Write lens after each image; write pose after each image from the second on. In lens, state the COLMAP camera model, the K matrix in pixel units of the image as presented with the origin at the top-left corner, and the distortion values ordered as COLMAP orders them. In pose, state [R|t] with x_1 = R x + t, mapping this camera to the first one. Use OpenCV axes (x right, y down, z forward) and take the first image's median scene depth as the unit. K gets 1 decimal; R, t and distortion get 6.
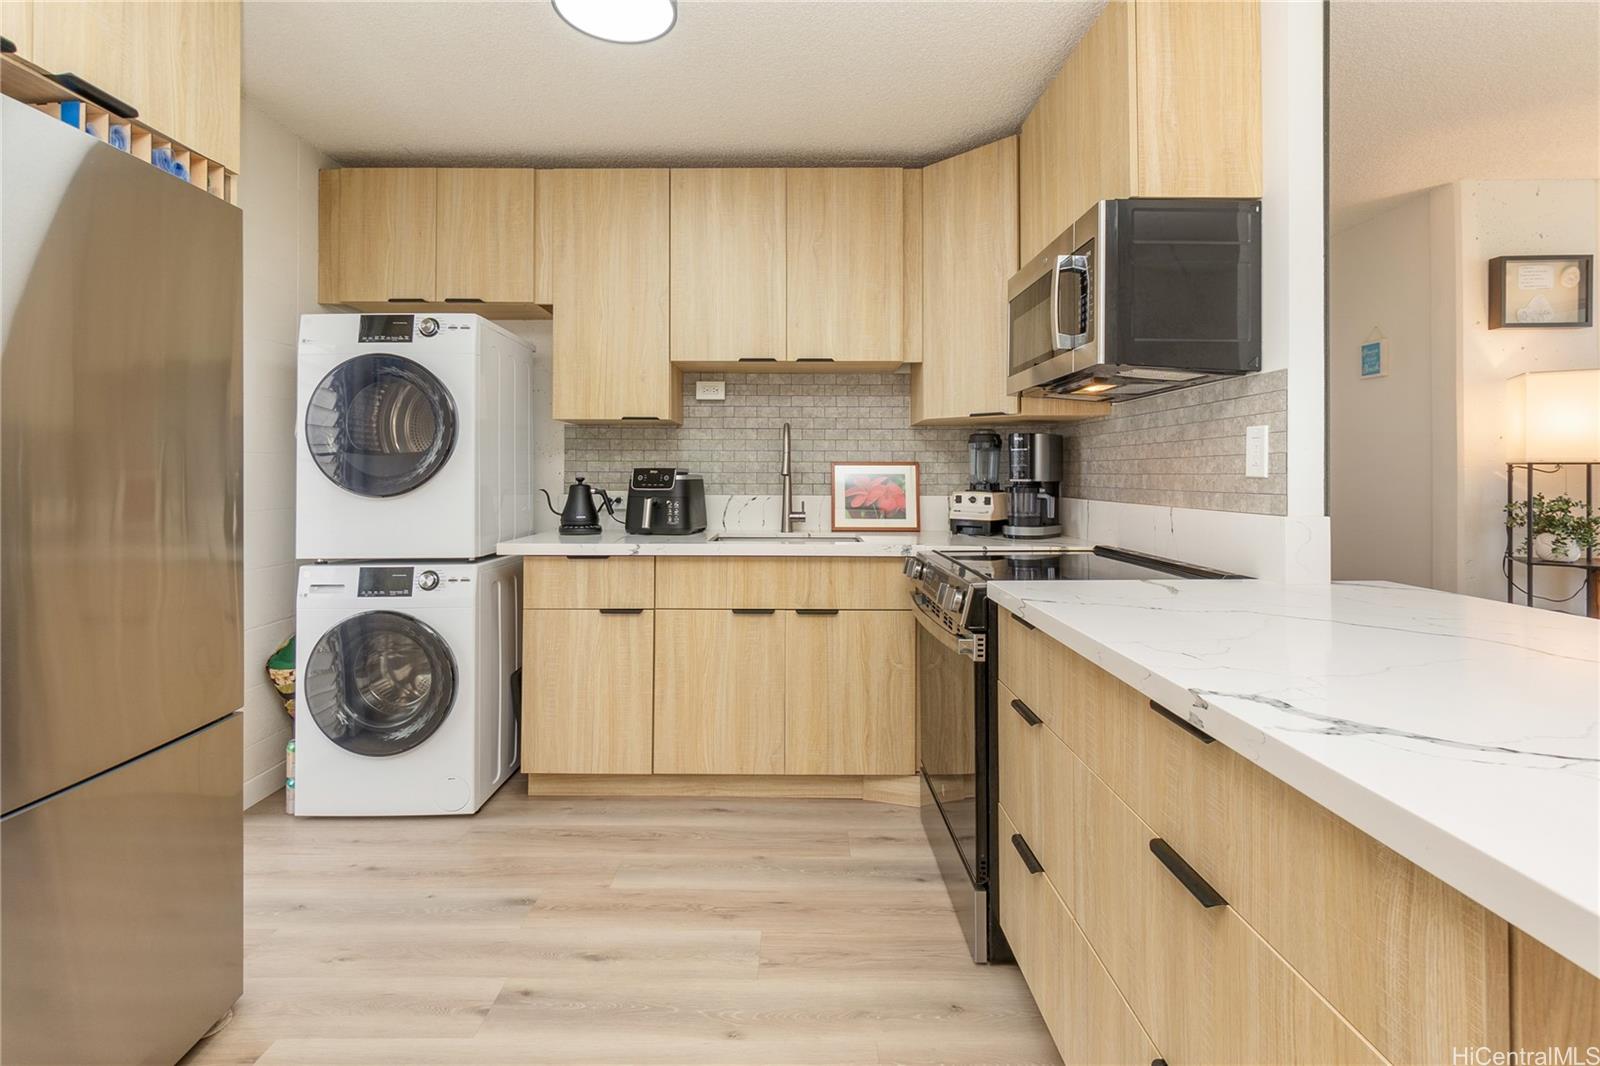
lens RADIAL K [[719.2, 0, 857.0], [0, 719.2, 445.2], [0, 0, 1]] dist [-0.000991, -0.000251]
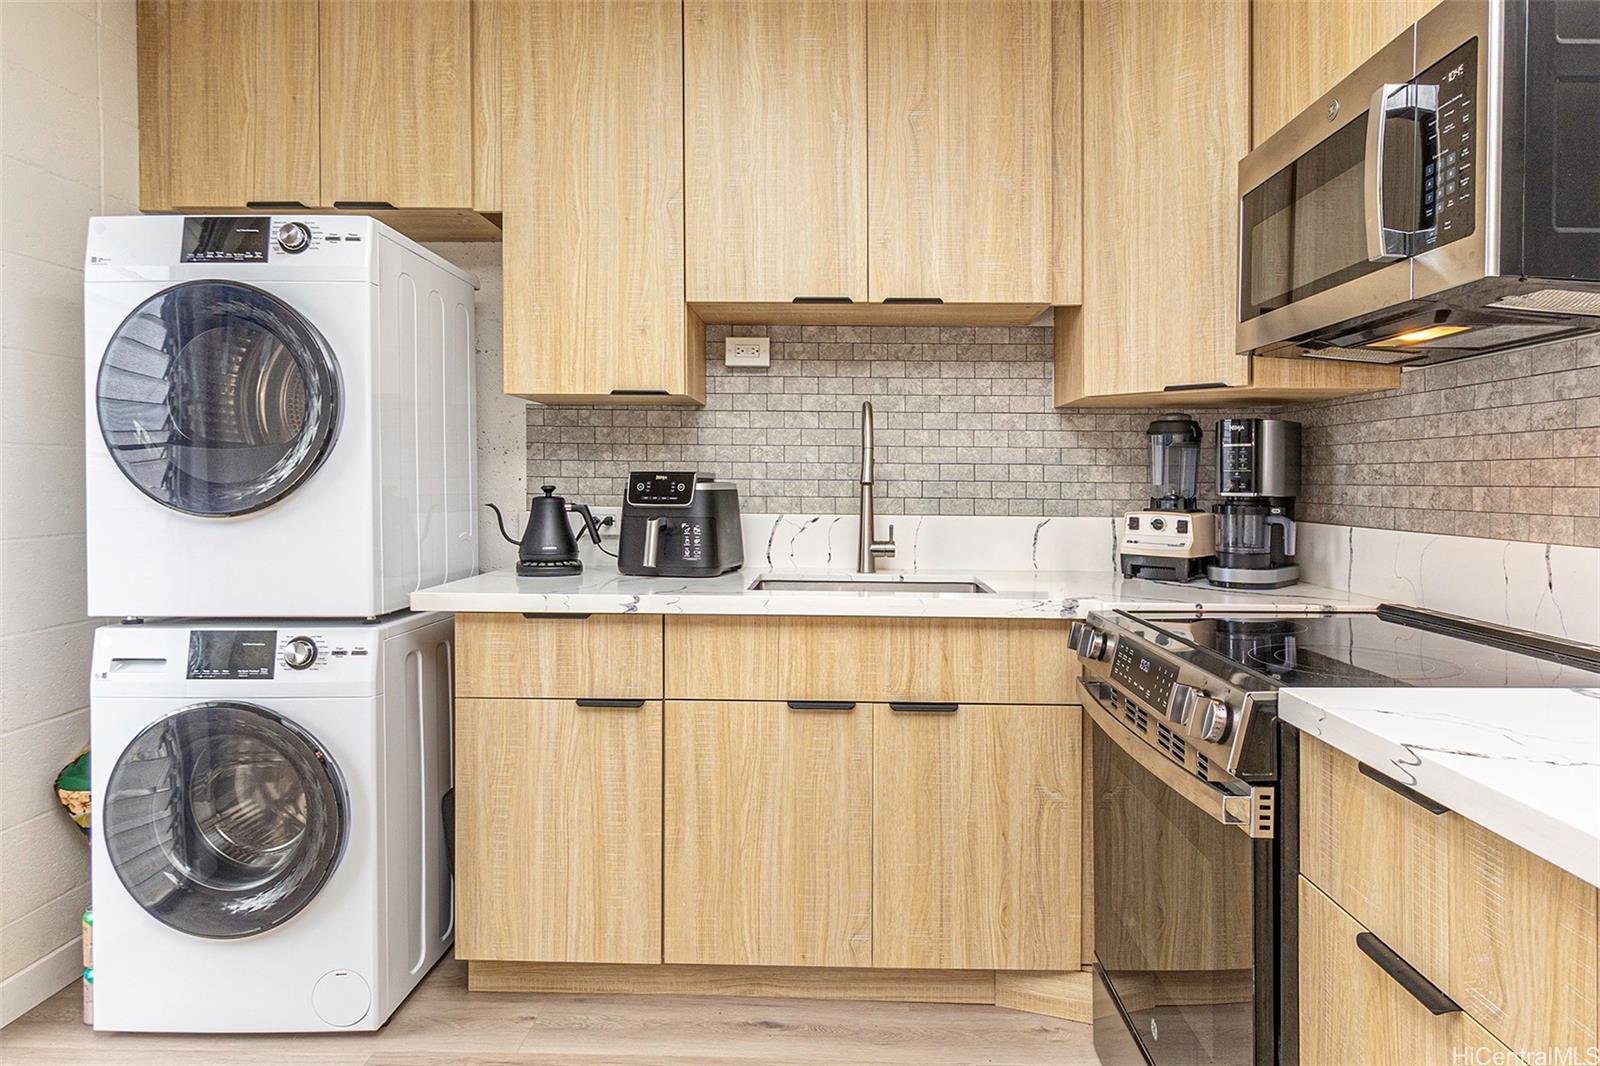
lens RADIAL K [[919.7, 0, 856.1], [0, 919.7, 494.0], [0, 0, 1]] dist [-0.002190, 0.000243]
pose [[0.997397, 0.006752, -0.071789, -0.057322], [-0.002876, 0.998539, 0.053955, 0.007812], [0.072048, -0.053609, 0.995959, 0.220675]]
